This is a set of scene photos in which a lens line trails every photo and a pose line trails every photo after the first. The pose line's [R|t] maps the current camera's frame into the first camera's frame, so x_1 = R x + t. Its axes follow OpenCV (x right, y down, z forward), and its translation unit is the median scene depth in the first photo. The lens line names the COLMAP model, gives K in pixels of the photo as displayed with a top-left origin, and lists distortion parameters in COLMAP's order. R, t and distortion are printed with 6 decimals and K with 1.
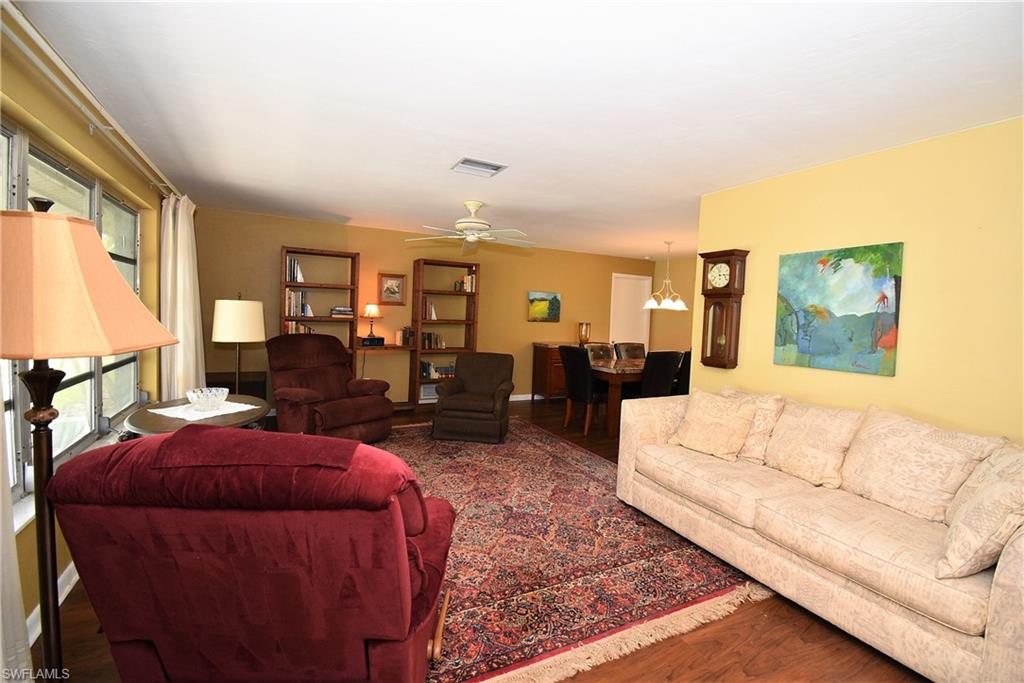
lens RADIAL K [[456.1, 0, 505.7], [0, 456.1, 340.7], [0, 0, 1]] dist [-0.023263, -0.003971]
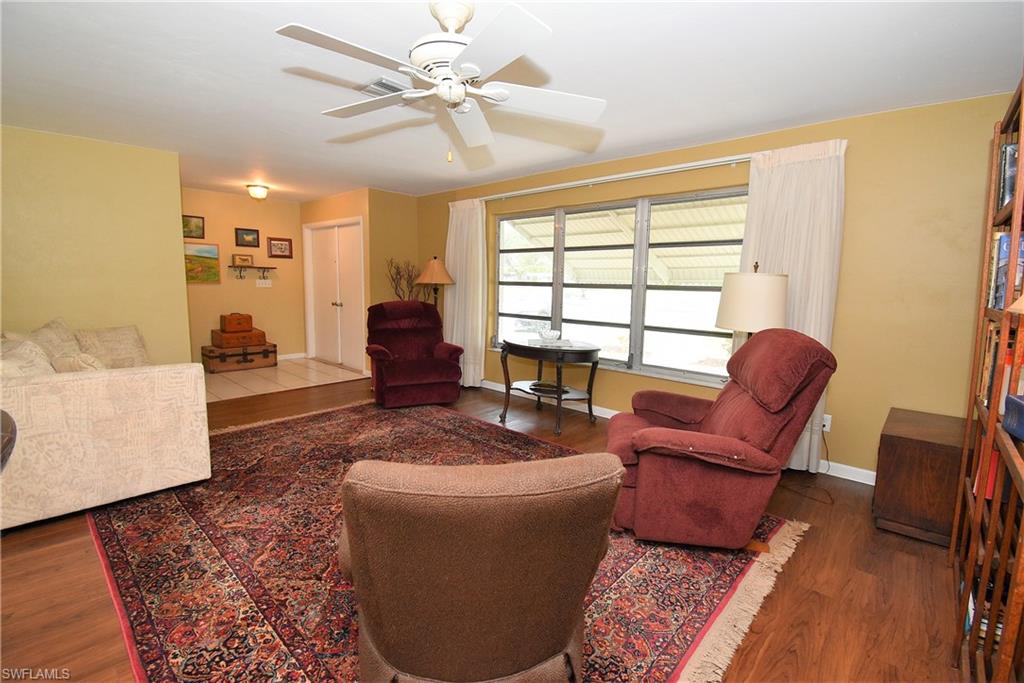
lens RADIAL K [[456.1, 0, 512.4], [0, 456.1, 337.6], [0, 0, 1]] dist [-0.023263, -0.003971]
pose [[-0.930867, -0.020165, -0.364801, 0.036978], [-0.081853, 0.984606, 0.154440, -0.084214], [0.356071, 0.173623, -0.918188, 1.984924]]
